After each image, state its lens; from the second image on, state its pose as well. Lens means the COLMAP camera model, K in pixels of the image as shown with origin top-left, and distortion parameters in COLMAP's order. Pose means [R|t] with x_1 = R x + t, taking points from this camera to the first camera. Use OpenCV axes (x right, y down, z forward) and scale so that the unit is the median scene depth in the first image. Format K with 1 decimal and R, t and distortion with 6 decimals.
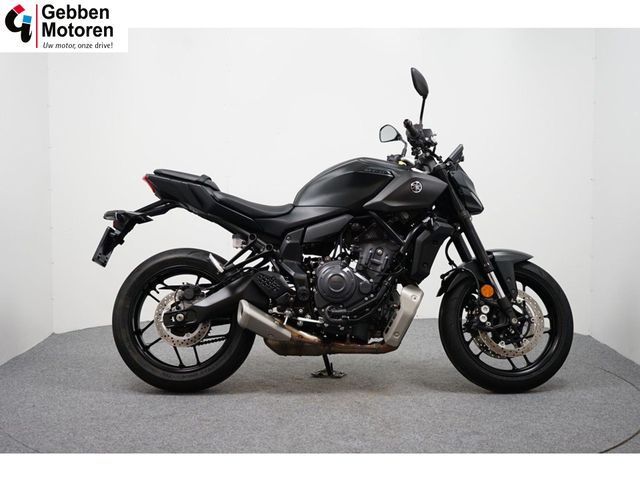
lens RADIAL K [[986.9, 0, 320.0], [0, 986.9, 240.0], [0, 0, 1]] dist [-0.008178, -0.008587]
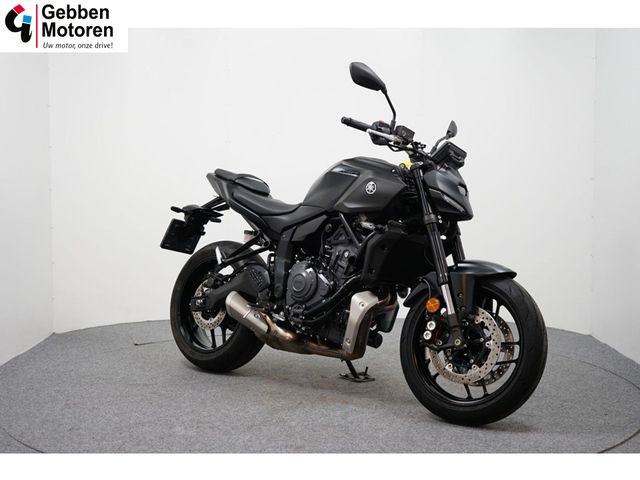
lens RADIAL K [[986.9, 0, 320.0], [0, 986.9, 240.0], [0, 0, 1]] dist [-0.008178, -0.008587]
pose [[0.749591, 0.051778, -0.659873, 0.673219], [-0.053132, 0.998425, 0.017987, -0.018221], [0.659766, 0.021578, 0.751161, 0.252237]]
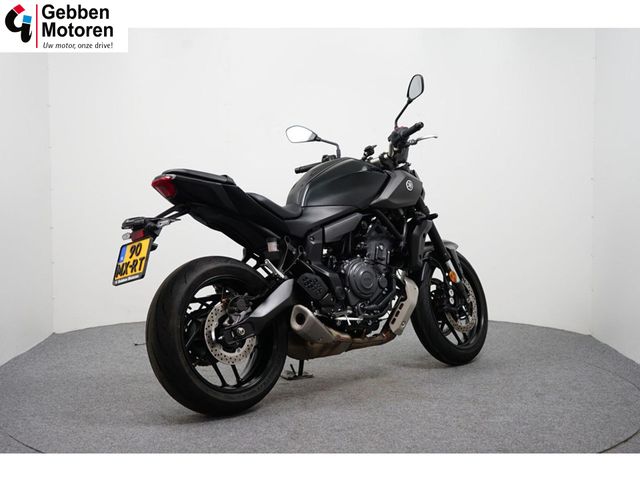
lens RADIAL K [[986.9, 0, 320.0], [0, 986.9, 240.0], [0, 0, 1]] dist [-0.008178, -0.008587]
pose [[0.735158, -0.054686, 0.675686, -0.689735], [0.055610, 0.998246, 0.020288, -0.020497], [-0.675611, 0.022660, 0.736910, 0.268490]]
